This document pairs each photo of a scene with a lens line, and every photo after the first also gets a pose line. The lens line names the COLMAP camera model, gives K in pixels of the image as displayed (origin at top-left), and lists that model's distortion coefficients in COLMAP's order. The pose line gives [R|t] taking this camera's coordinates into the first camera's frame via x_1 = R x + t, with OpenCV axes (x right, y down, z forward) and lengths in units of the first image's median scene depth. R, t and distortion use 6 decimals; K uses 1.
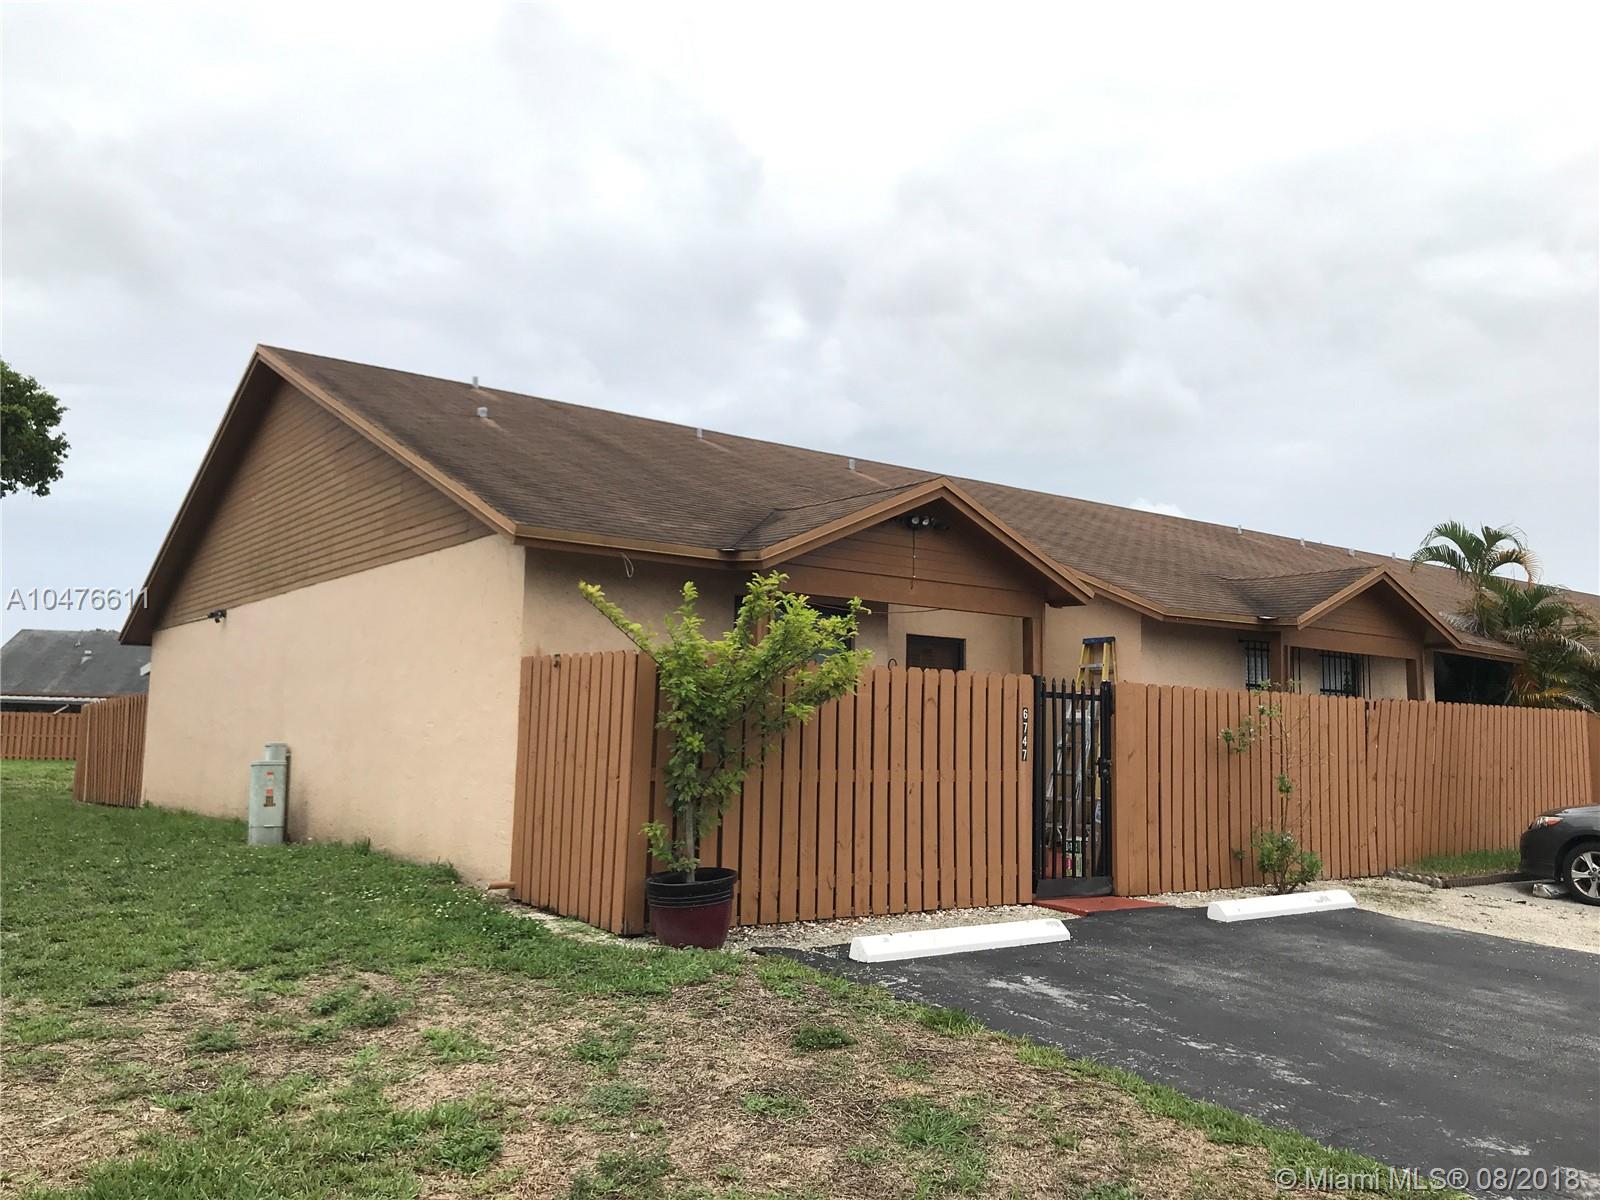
lens RADIAL K [[1307.8, 0, 798.0], [0, 1307.8, 598.4], [0, 0, 1]] dist [0.089613, 0.001447]
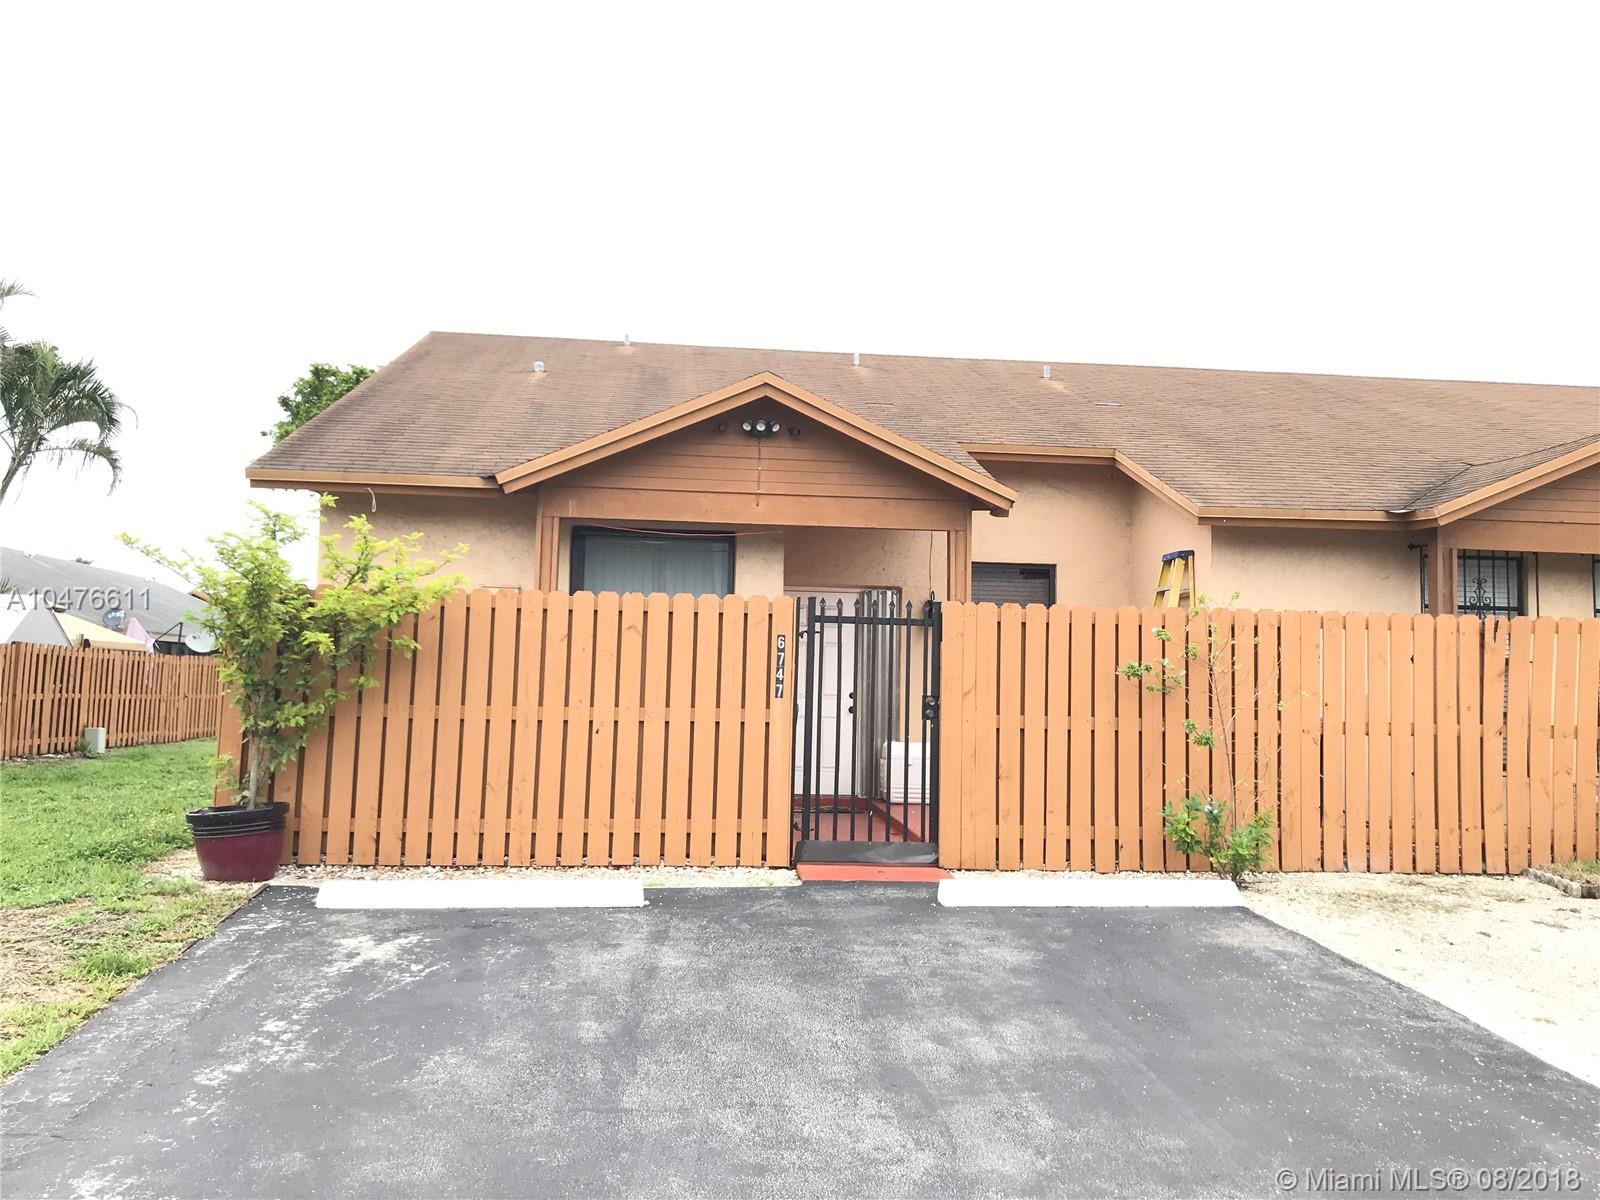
lens RADIAL K [[1307.8, 0, 800.0], [0, 1307.8, 599.9], [0, 0, 1]] dist [0.089613, 0.001447]
pose [[0.857555, -0.037706, -0.513009, 0.567467], [0.052062, 0.998551, 0.013635, 0.046231], [0.511751, -0.038401, 0.858275, 0.268046]]
